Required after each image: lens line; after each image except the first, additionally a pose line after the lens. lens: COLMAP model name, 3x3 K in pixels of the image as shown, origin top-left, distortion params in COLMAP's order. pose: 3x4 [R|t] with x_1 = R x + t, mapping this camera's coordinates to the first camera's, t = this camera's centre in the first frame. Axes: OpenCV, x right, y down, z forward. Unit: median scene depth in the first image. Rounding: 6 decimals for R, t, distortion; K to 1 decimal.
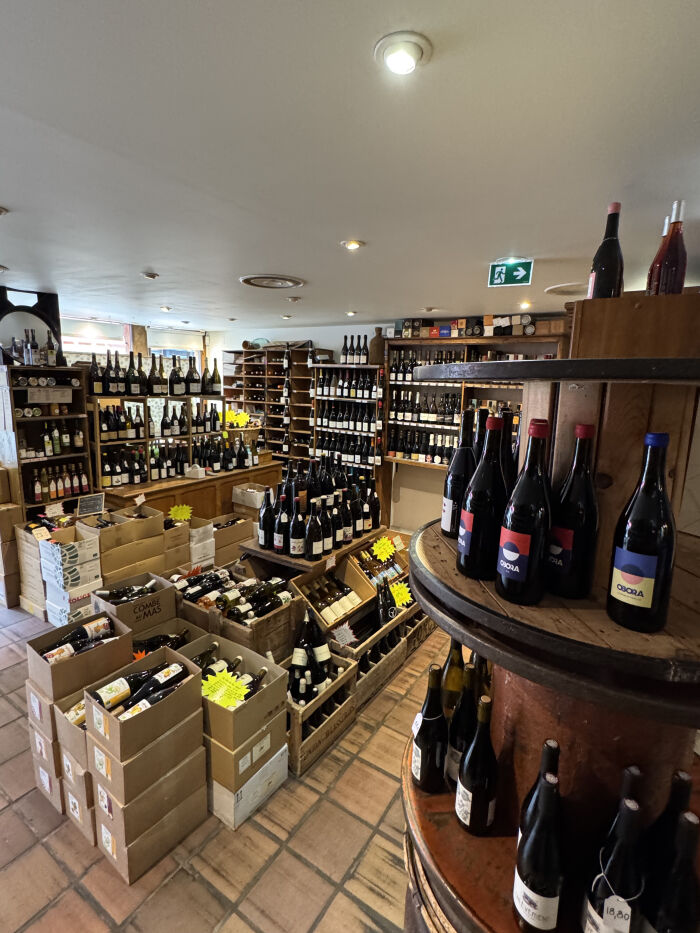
lens RADIAL K [[481.6, 0, 348.7], [0, 481.6, 463.4], [0, 0, 1]] dist [0.023609, 0.000230]
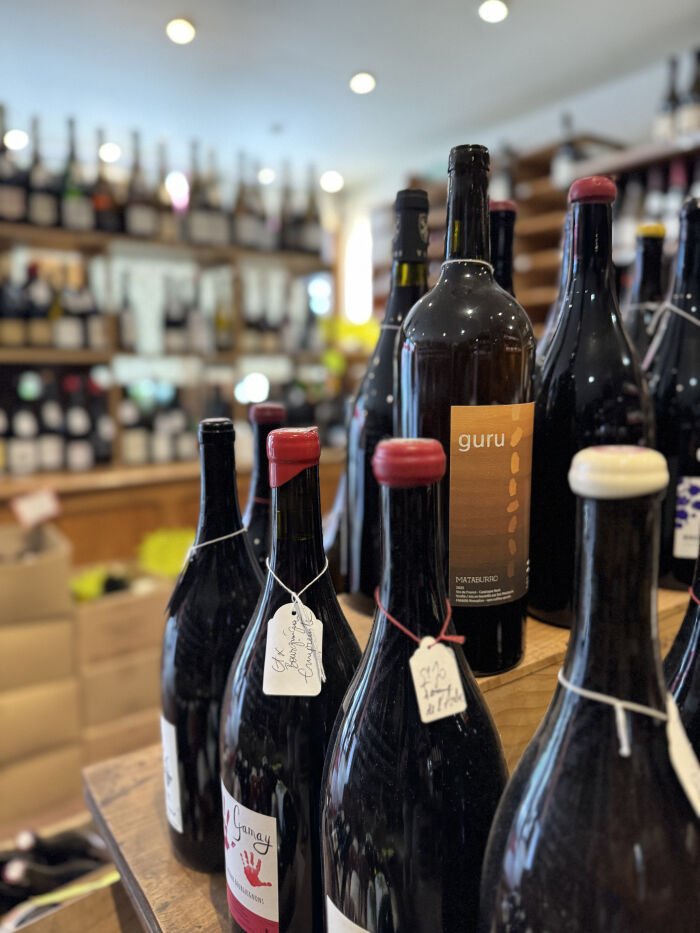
lens RADIAL K [[682.1, 0, 352.9], [0, 682.1, 465.4], [0, 0, 1]] dist [0.043772, -0.046161]
pose [[0.933810, 0.013472, -0.357515, -0.057161], [-0.028863, 0.998870, -0.037750, 0.063490], [0.356603, 0.045570, 0.933144, 0.687219]]
